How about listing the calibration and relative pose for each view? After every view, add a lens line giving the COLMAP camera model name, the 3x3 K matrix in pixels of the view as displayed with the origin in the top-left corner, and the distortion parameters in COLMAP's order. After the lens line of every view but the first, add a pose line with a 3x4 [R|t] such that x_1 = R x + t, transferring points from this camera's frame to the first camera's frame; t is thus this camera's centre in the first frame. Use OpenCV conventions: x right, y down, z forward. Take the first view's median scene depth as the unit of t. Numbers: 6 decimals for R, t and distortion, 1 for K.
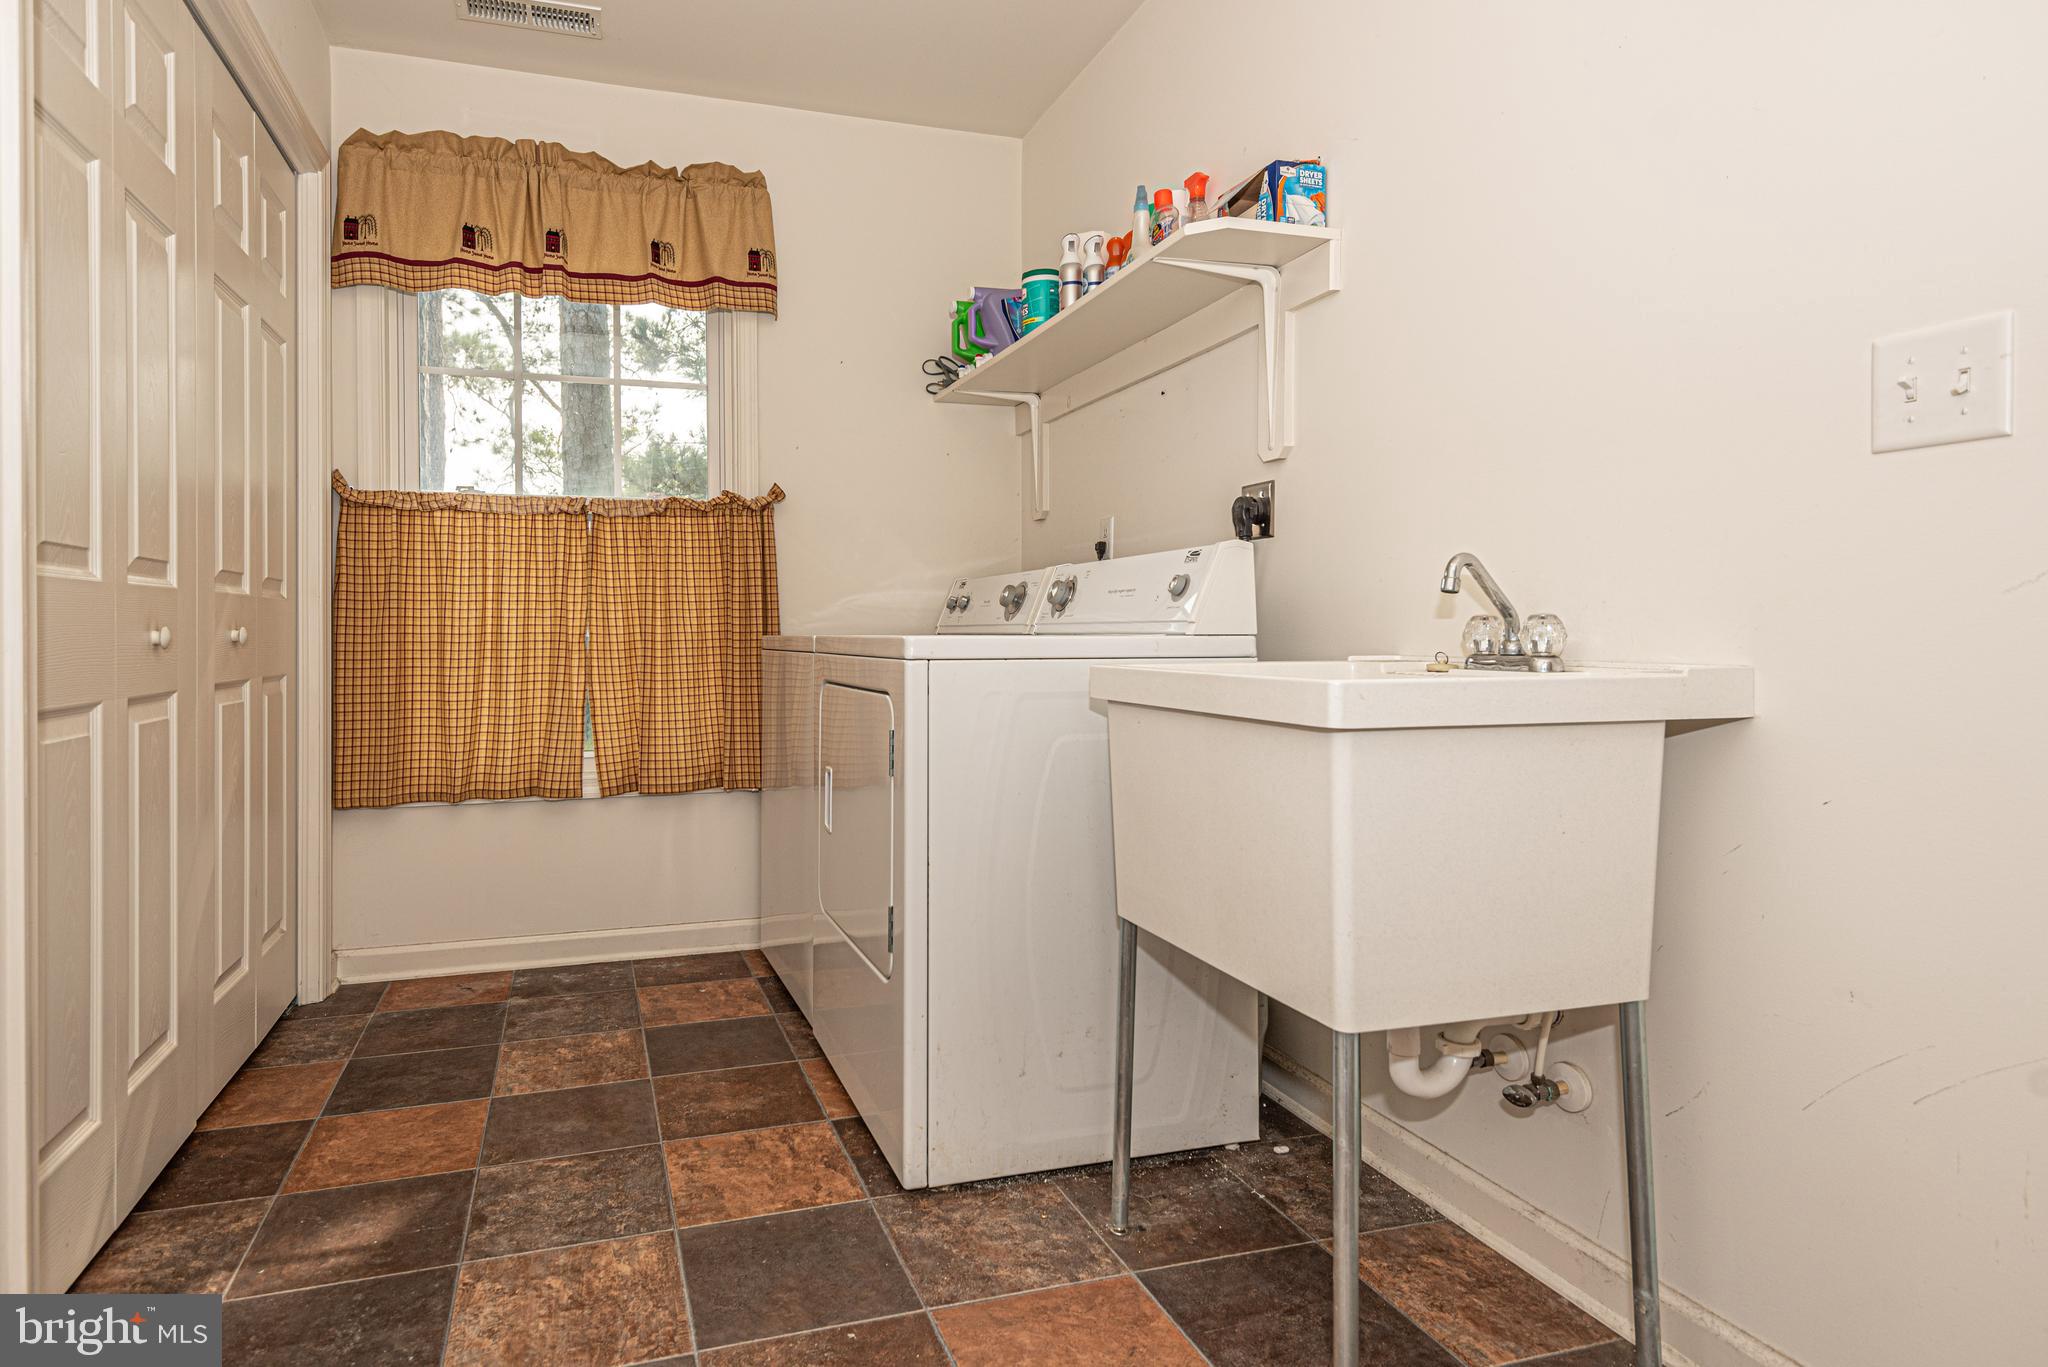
lens RADIAL K [[1121.1, 0, 919.2], [0, 1121.1, 646.2], [0, 0, 1]] dist [0.030777, -0.001747]
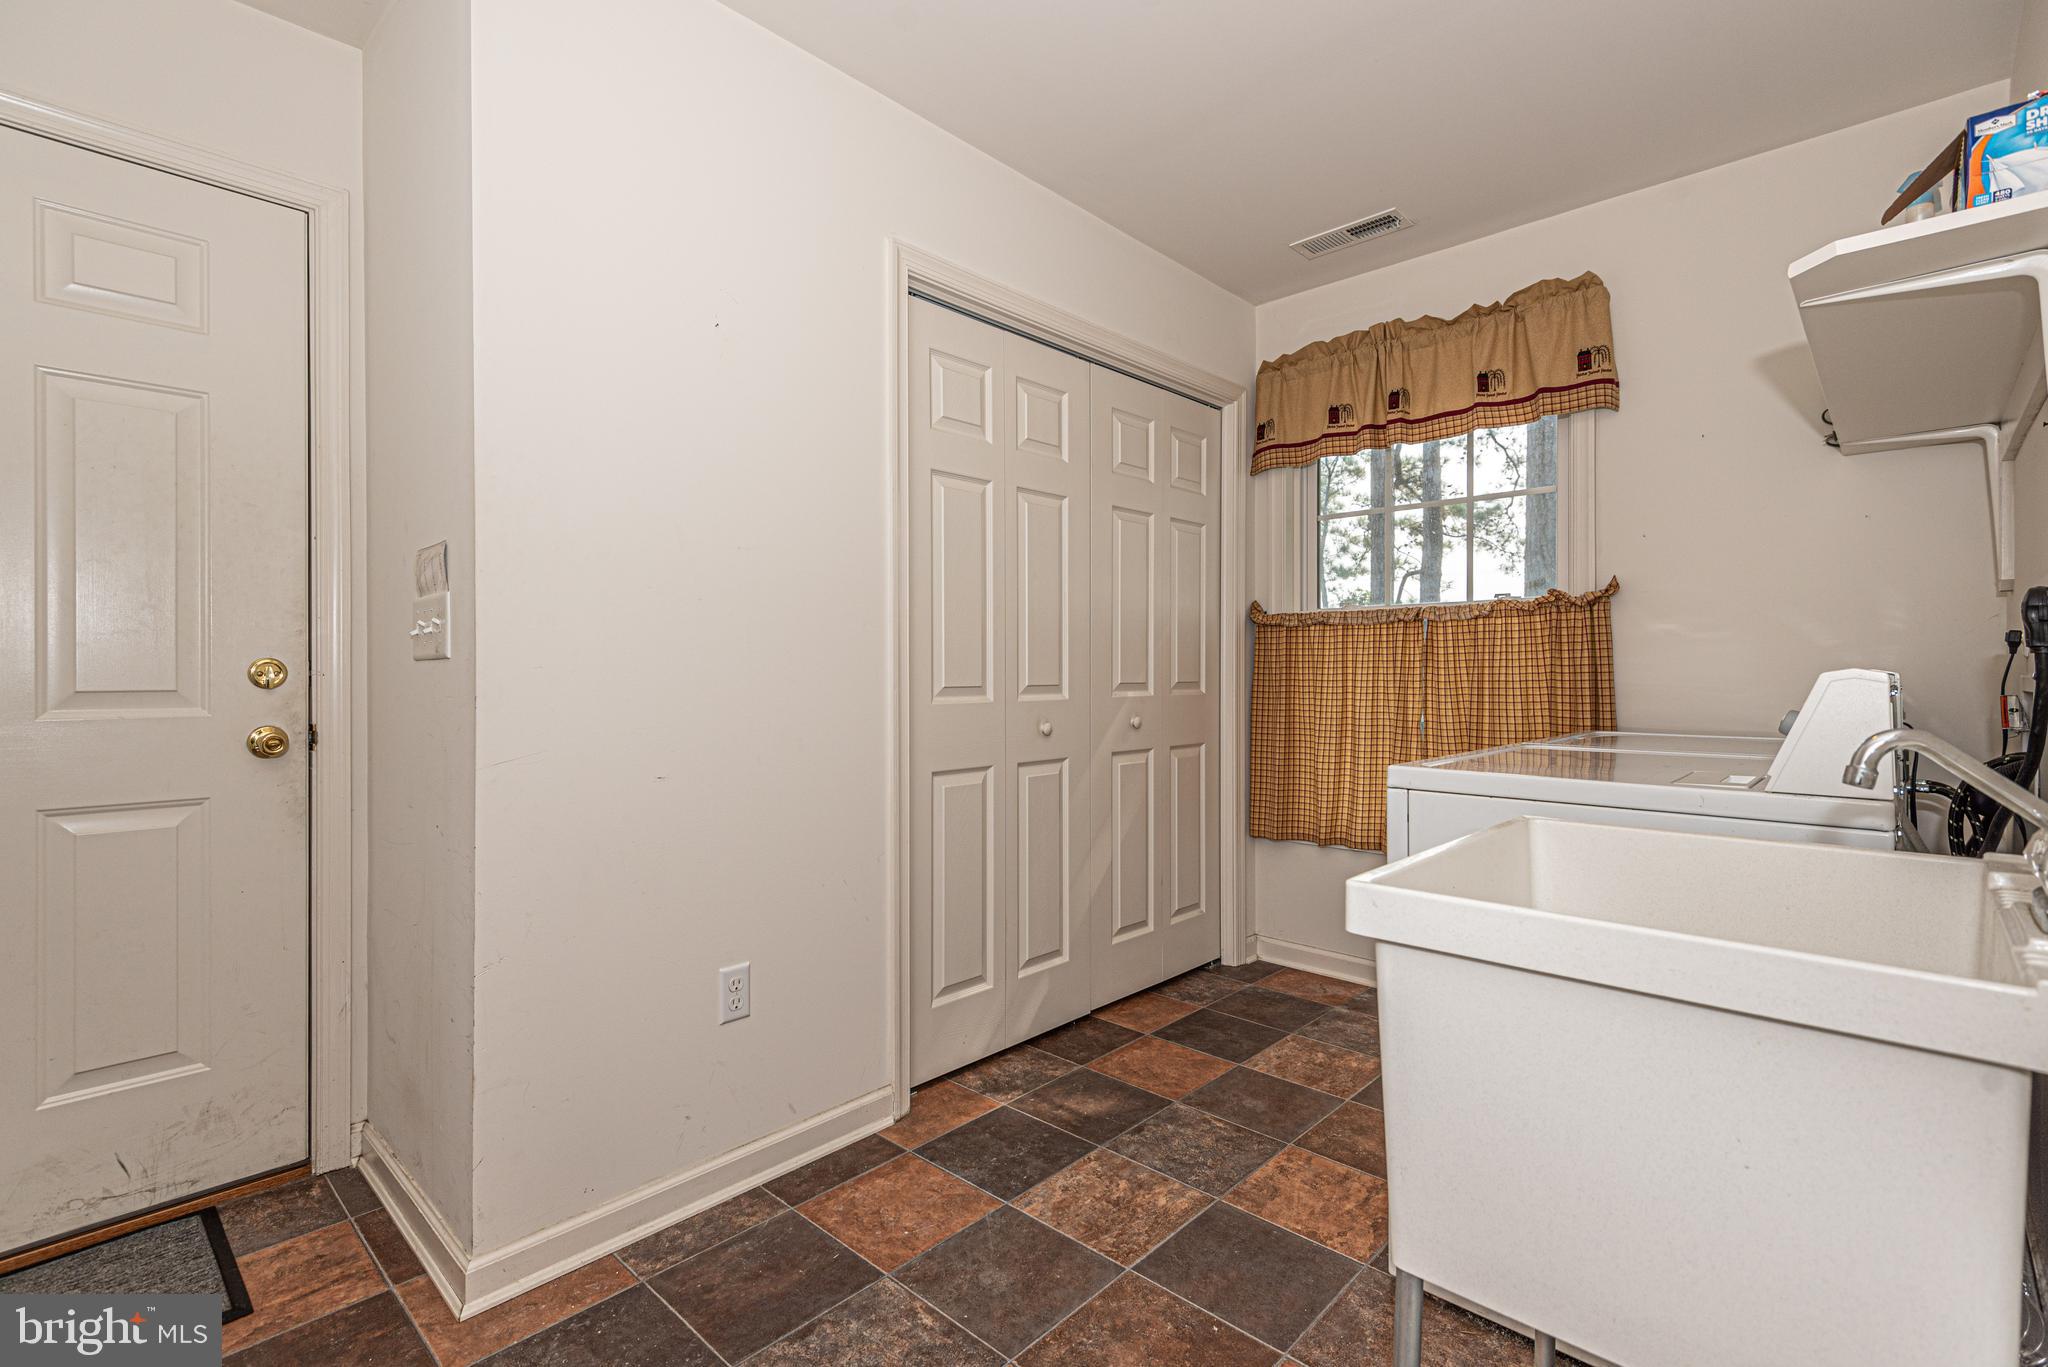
lens RADIAL K [[941.9, 0, 1024.0], [0, 941.9, 683.5], [0, 0, 1]] dist [0.023576, -0.010270]
pose [[0.500155, 0.012473, -0.865846, 0.380843], [-0.009720, 0.999914, 0.008790, -0.059232], [0.865882, 0.004019, 0.500233, 0.147696]]
